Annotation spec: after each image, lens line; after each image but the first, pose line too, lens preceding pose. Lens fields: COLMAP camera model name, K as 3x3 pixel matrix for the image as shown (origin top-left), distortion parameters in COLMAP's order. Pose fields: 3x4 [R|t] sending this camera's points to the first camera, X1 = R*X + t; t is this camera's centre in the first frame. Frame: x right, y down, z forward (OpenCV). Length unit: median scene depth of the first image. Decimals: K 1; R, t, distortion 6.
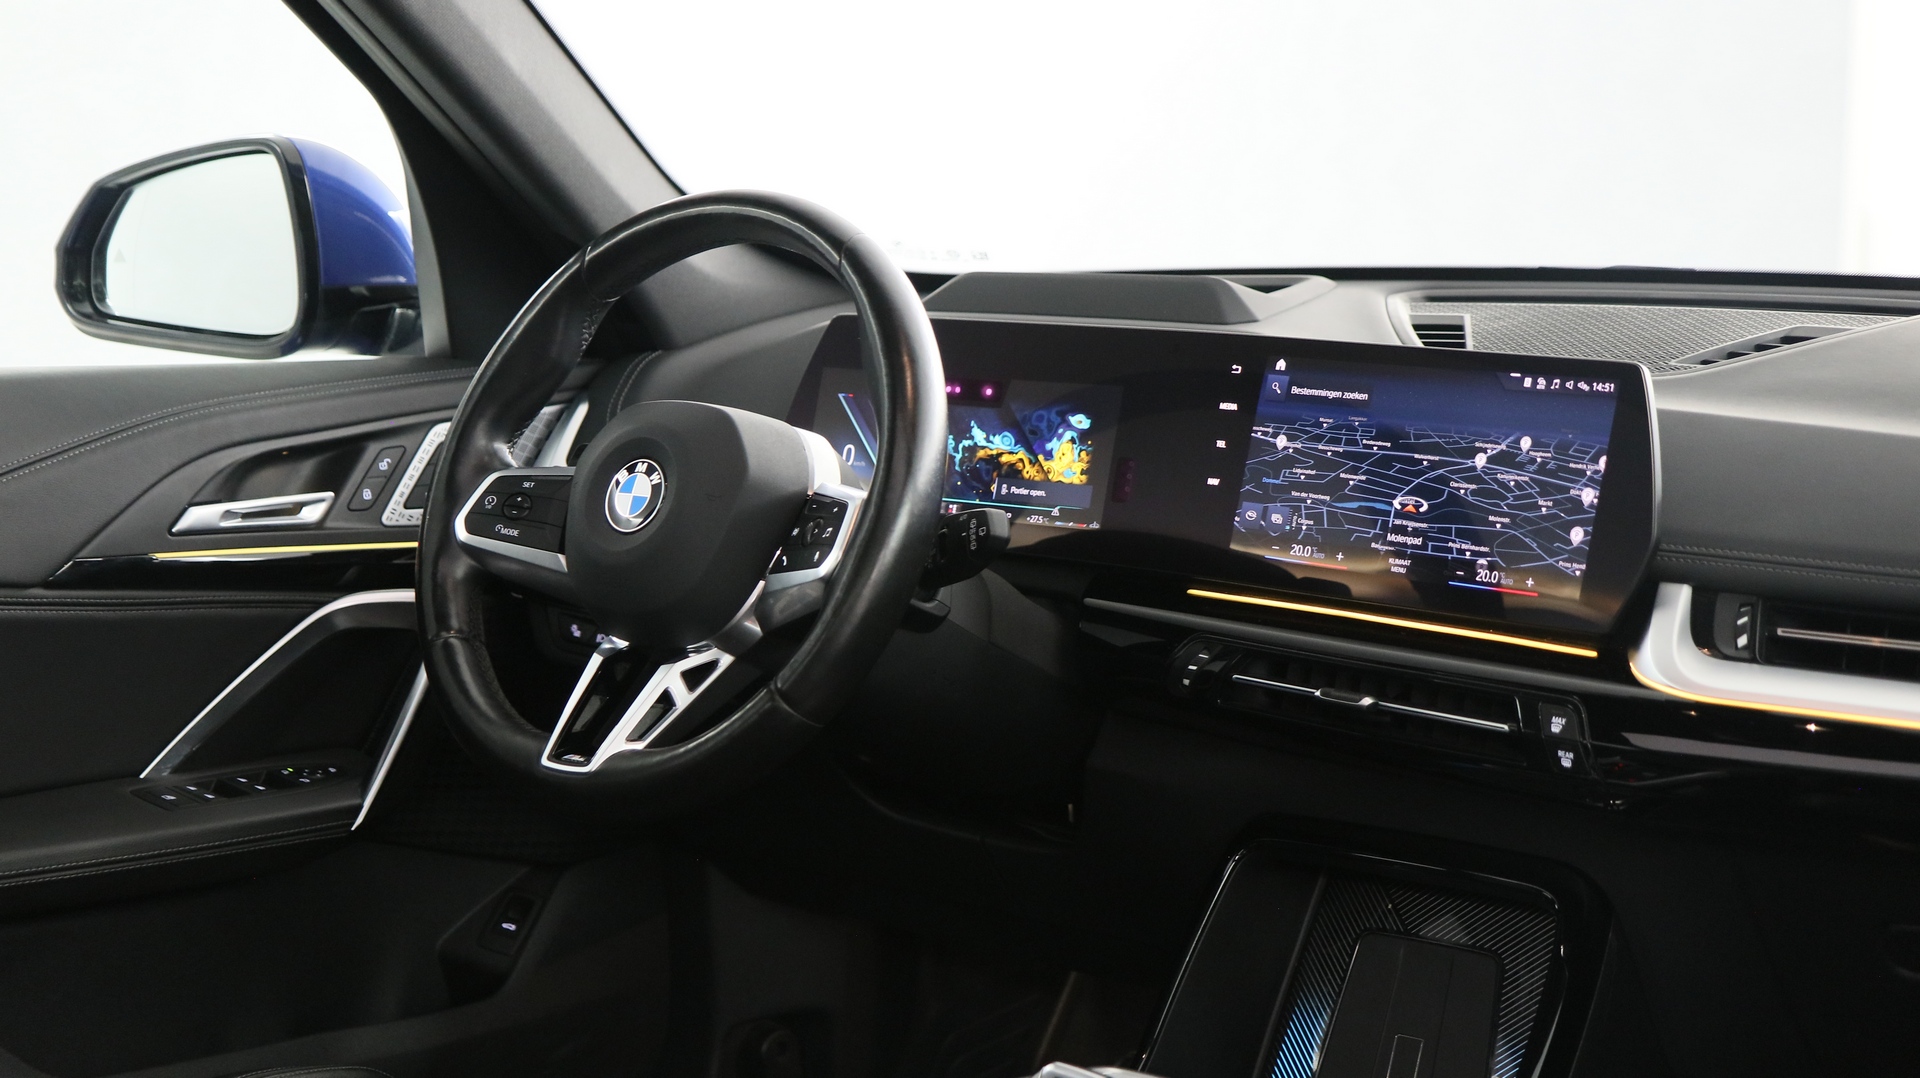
lens RADIAL K [[2716.7, 0, 960.0], [0, 2716.7, 539.0], [0, 0, 1]] dist [0.007717, 0.068454]
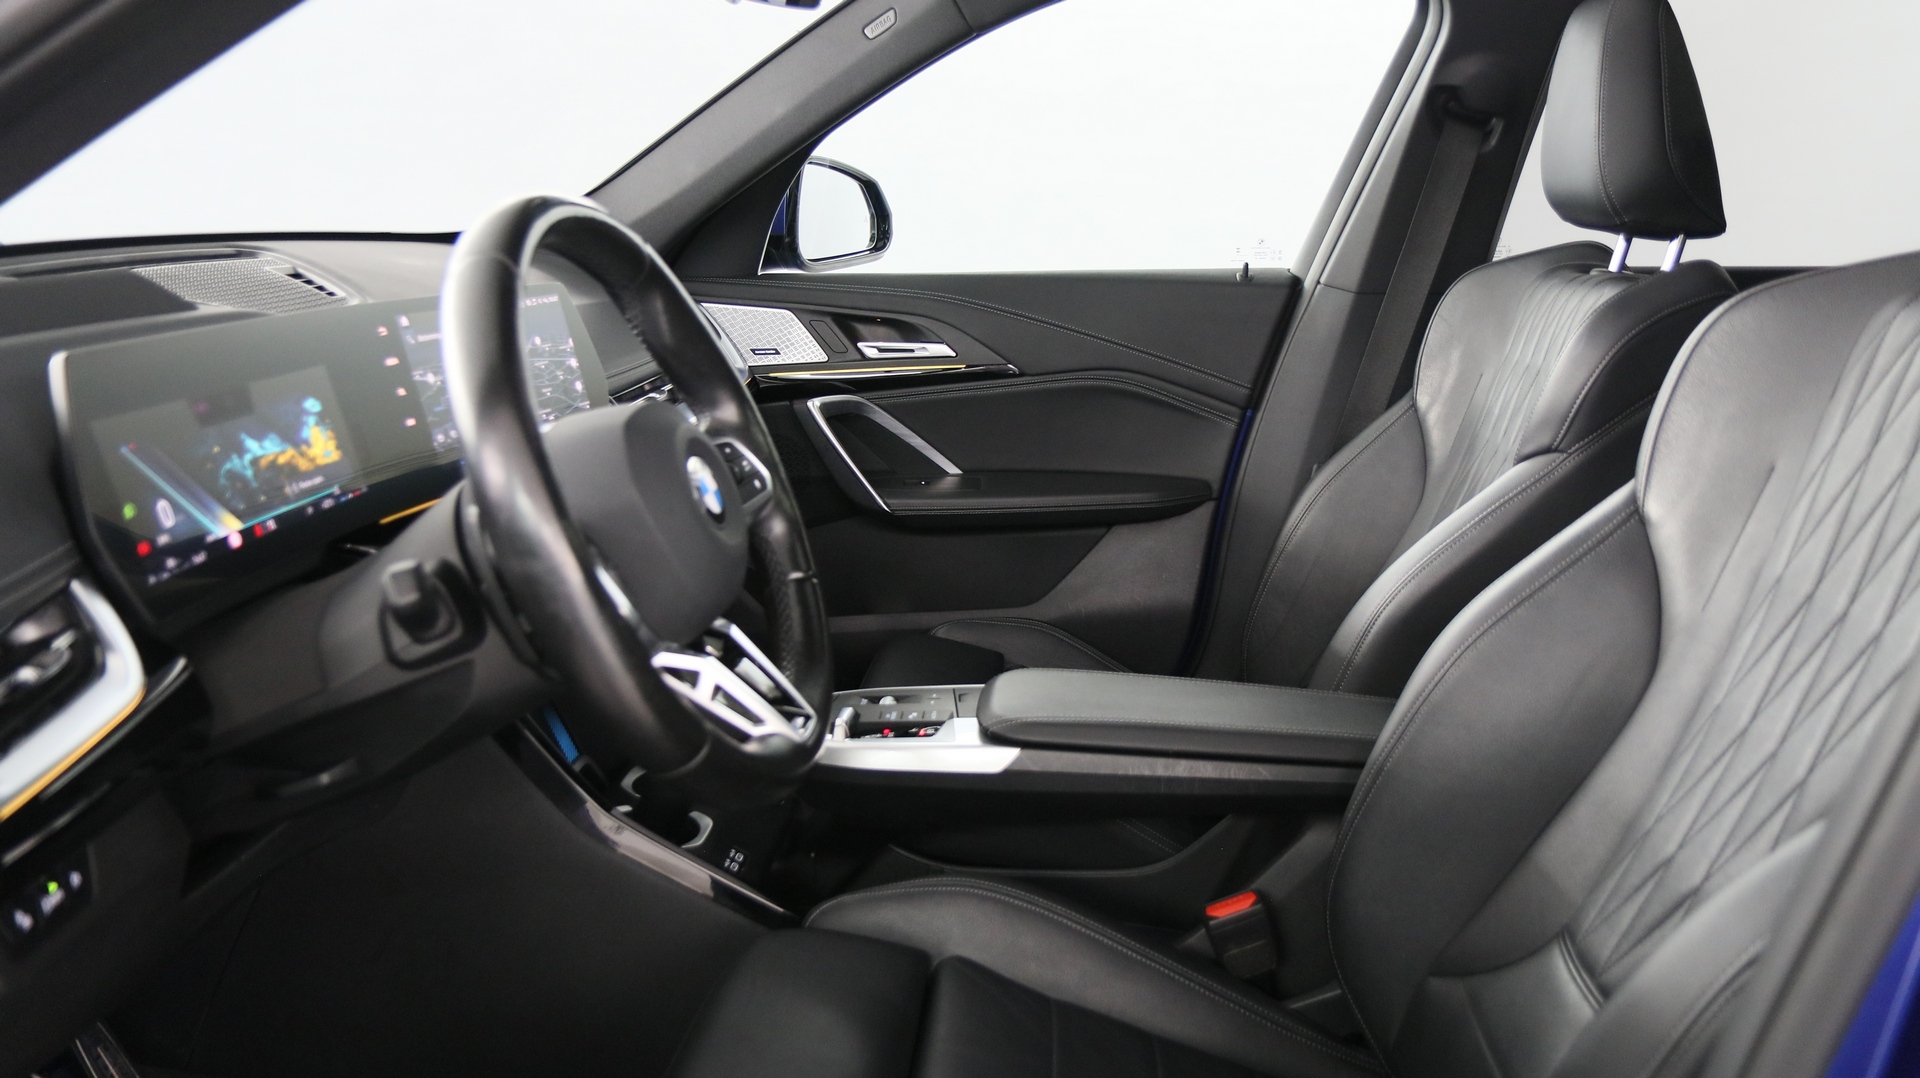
lens RADIAL K [[1456.0, 0, 960.0], [0, 1456.0, 539.0], [0, 0, 1]] dist [-0.028064, 0.007168]
pose [[-0.531515, -0.220546, 0.817833, -0.604073], [0.091461, 0.944921, 0.314259, -0.158679], [-0.842097, 0.241833, -0.482069, 1.140529]]
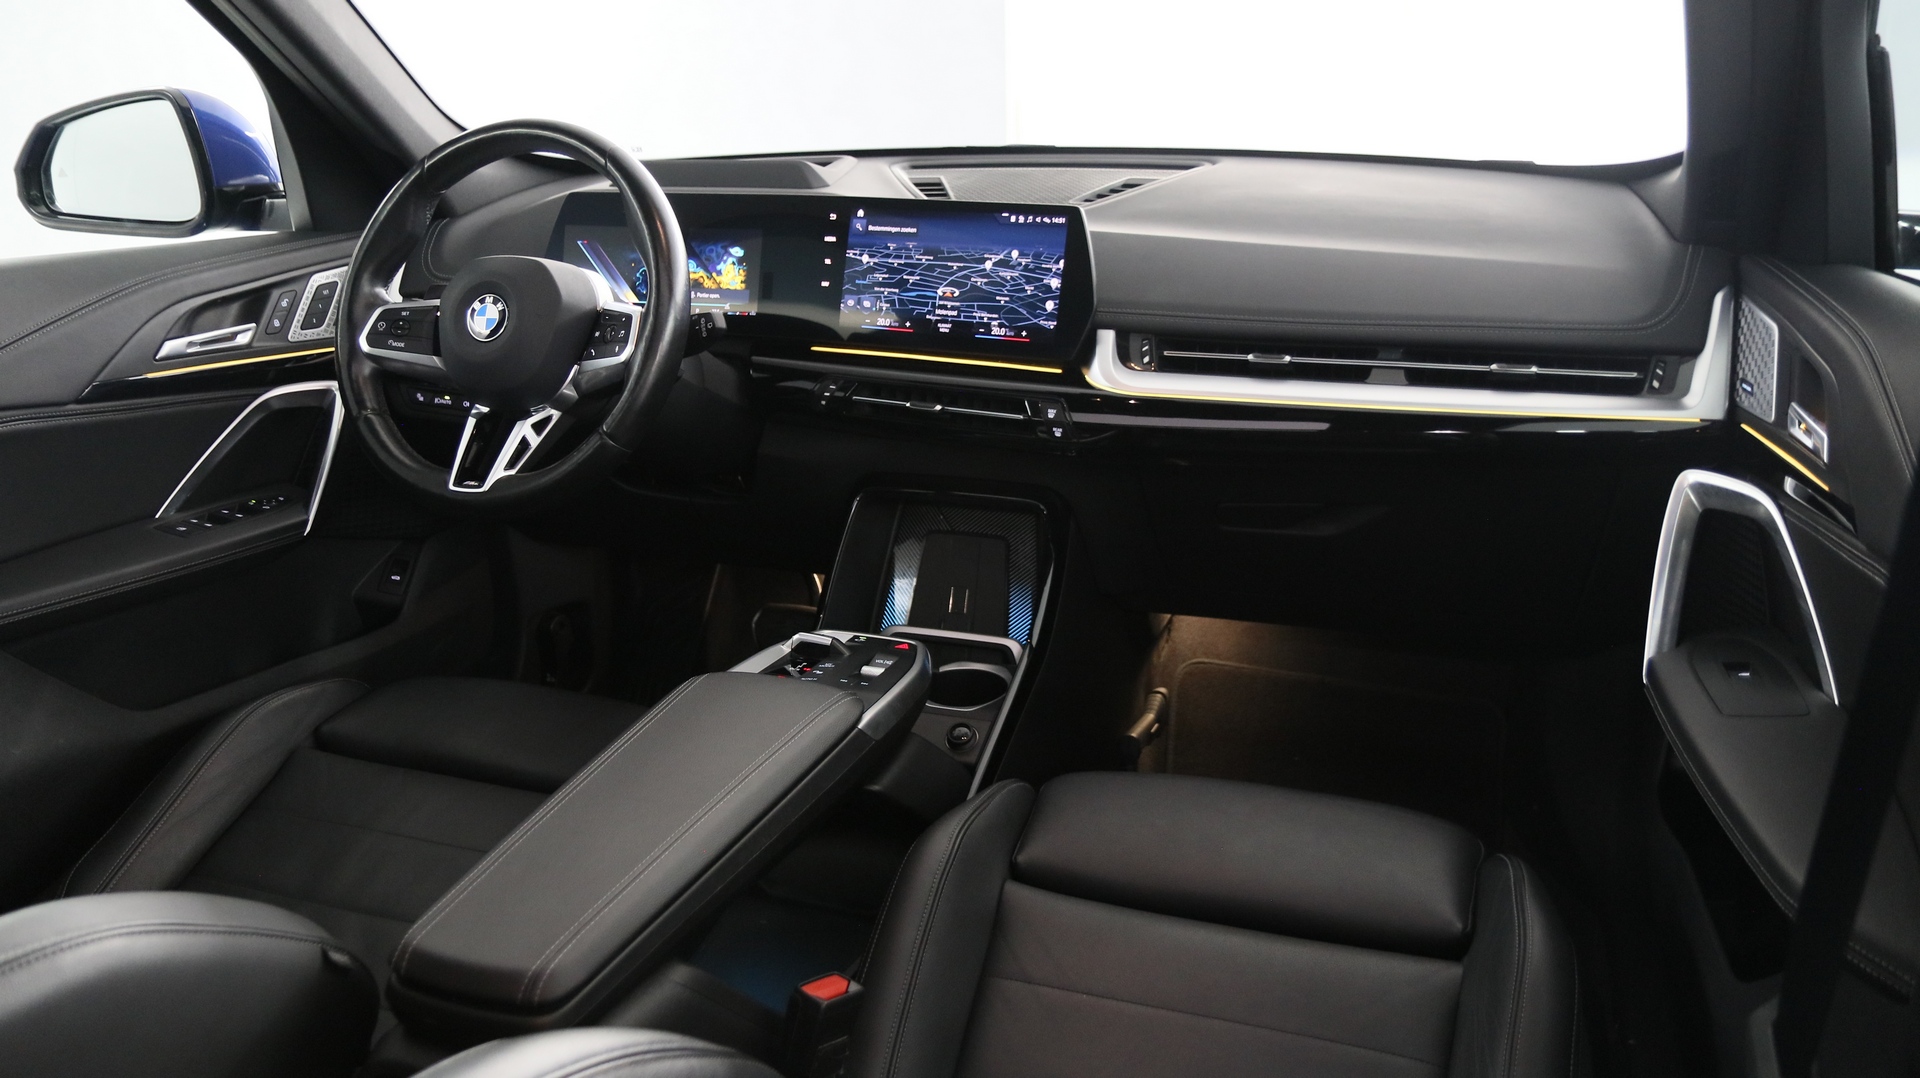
lens RADIAL K [[1456.0, 0, 960.0], [0, 1456.0, 539.0], [0, 0, 1]] dist [-0.028064, 0.007168]
pose [[0.952508, -0.111015, 0.283555, -0.106135], [0.060130, 0.981412, 0.182247, -0.025824], [-0.298516, -0.156542, 0.941479, 0.084425]]
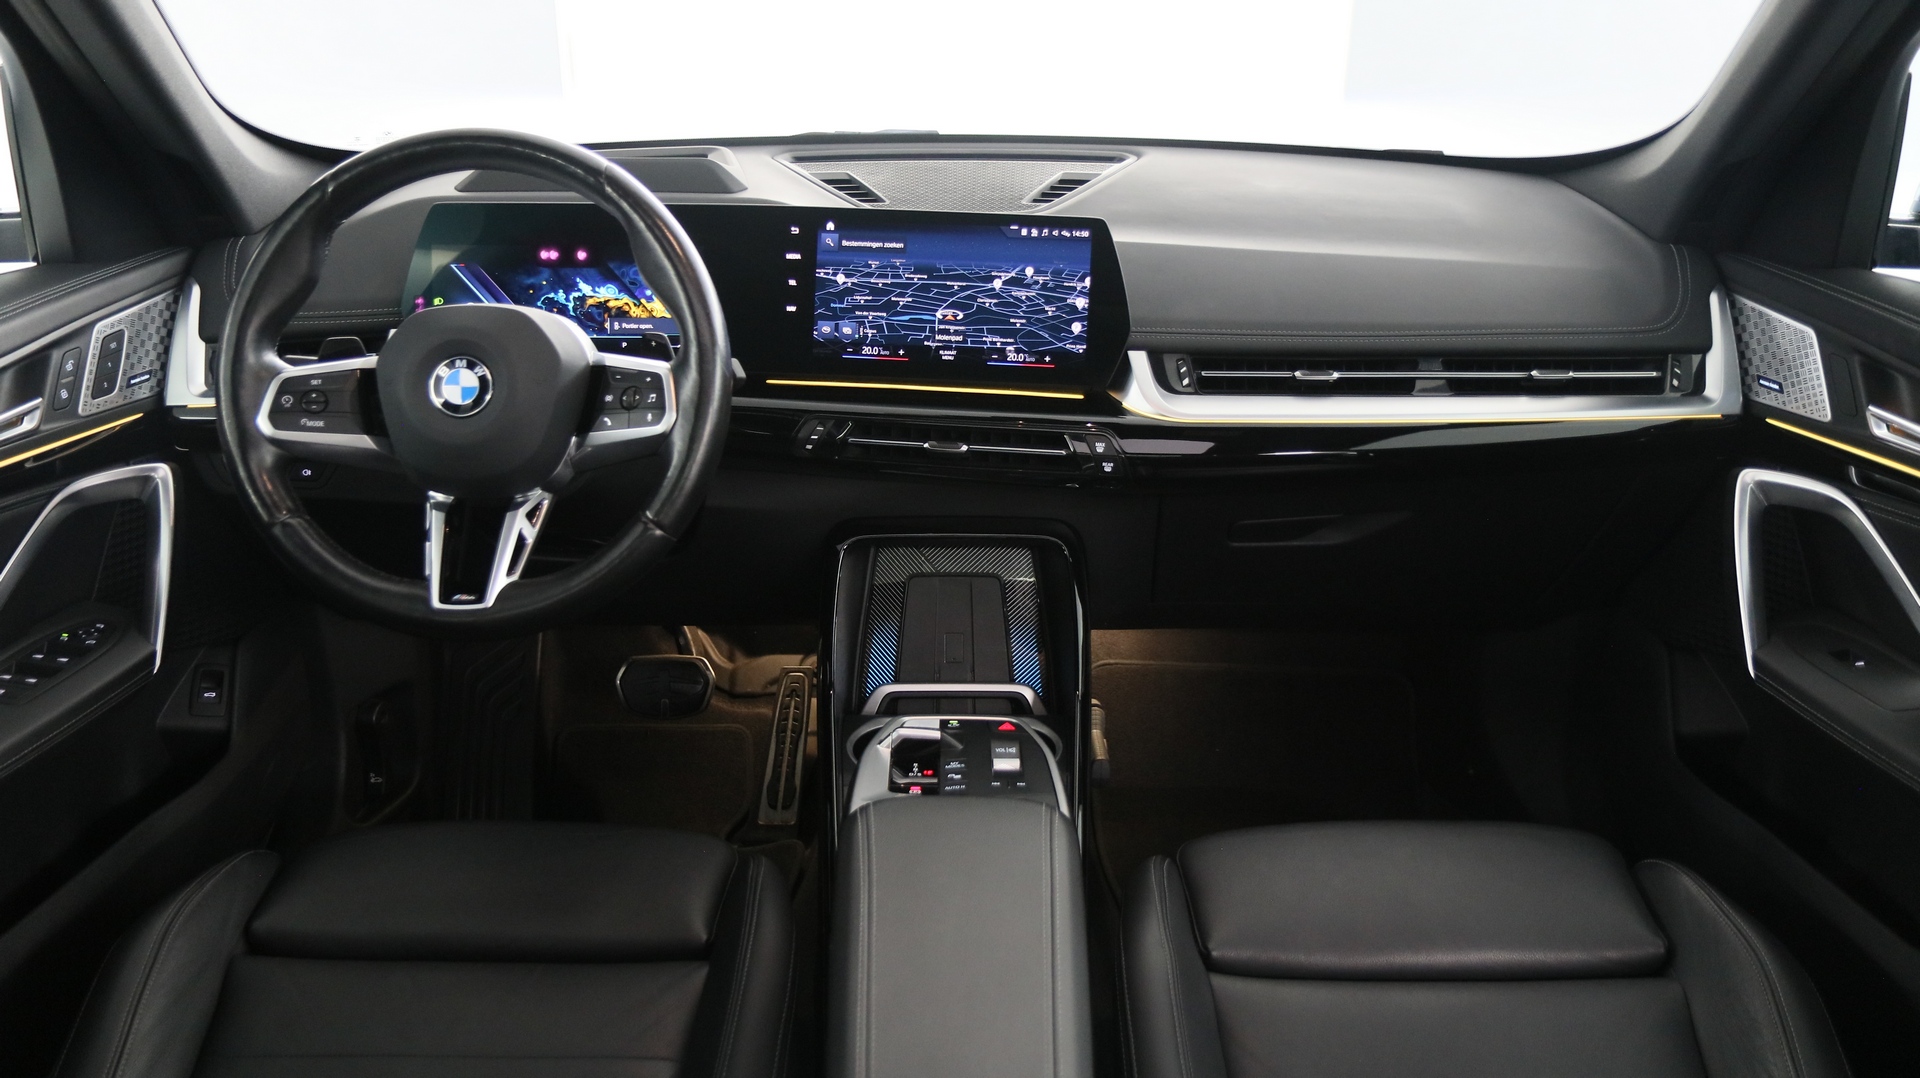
lens RADIAL K [[1456.0, 0, 960.0], [0, 1456.0, 539.0], [0, 0, 1]] dist [-0.028064, 0.007168]
pose [[0.794514, -0.213830, 0.568353, -0.318896], [0.079382, 0.964492, 0.251899, -0.094536], [-0.602035, -0.155020, 0.783277, 0.305379]]
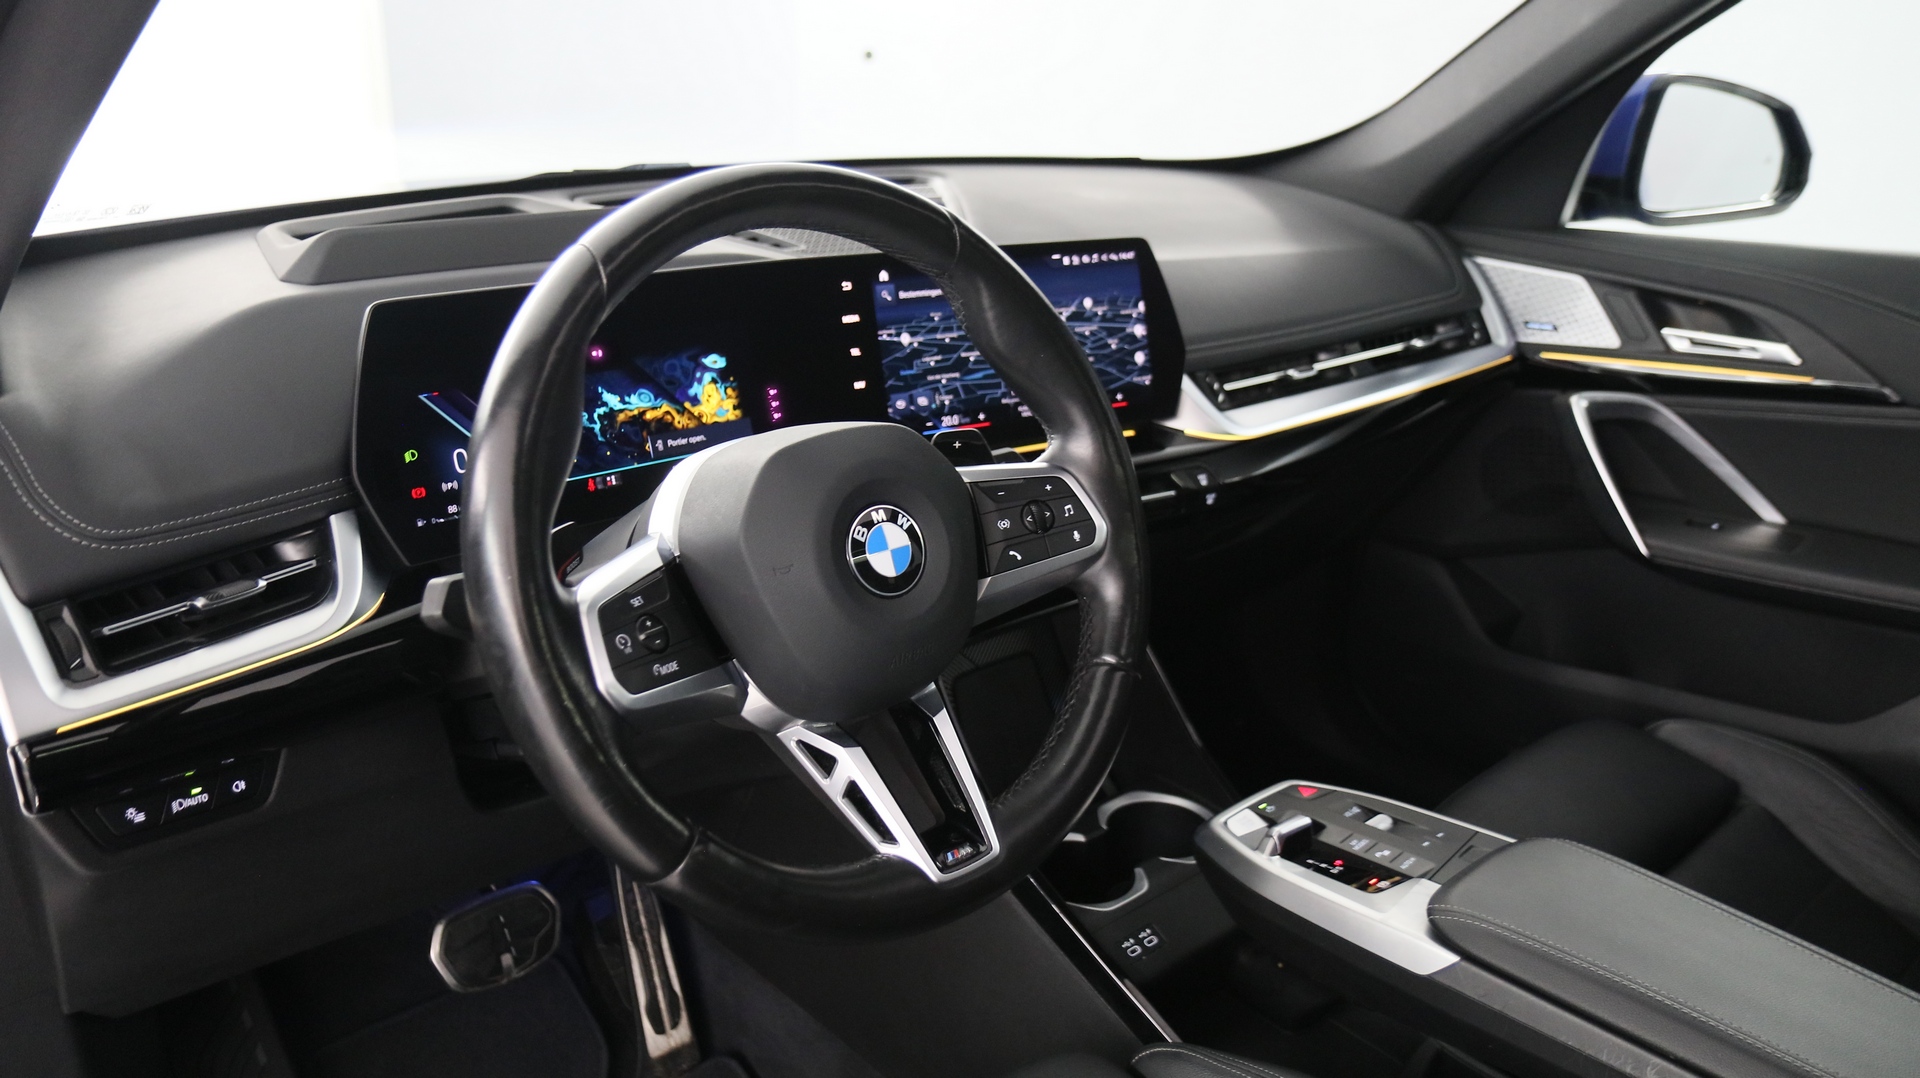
lens RADIAL K [[1456.0, 0, 960.0], [0, 1456.0, 539.0], [0, 0, 1]] dist [-0.028064, 0.007168]
pose [[0.180973, -0.324172, 0.928526, -0.509613], [0.115987, 0.944562, 0.307164, -0.148265], [-0.976625, 0.052108, 0.208540, 0.845378]]
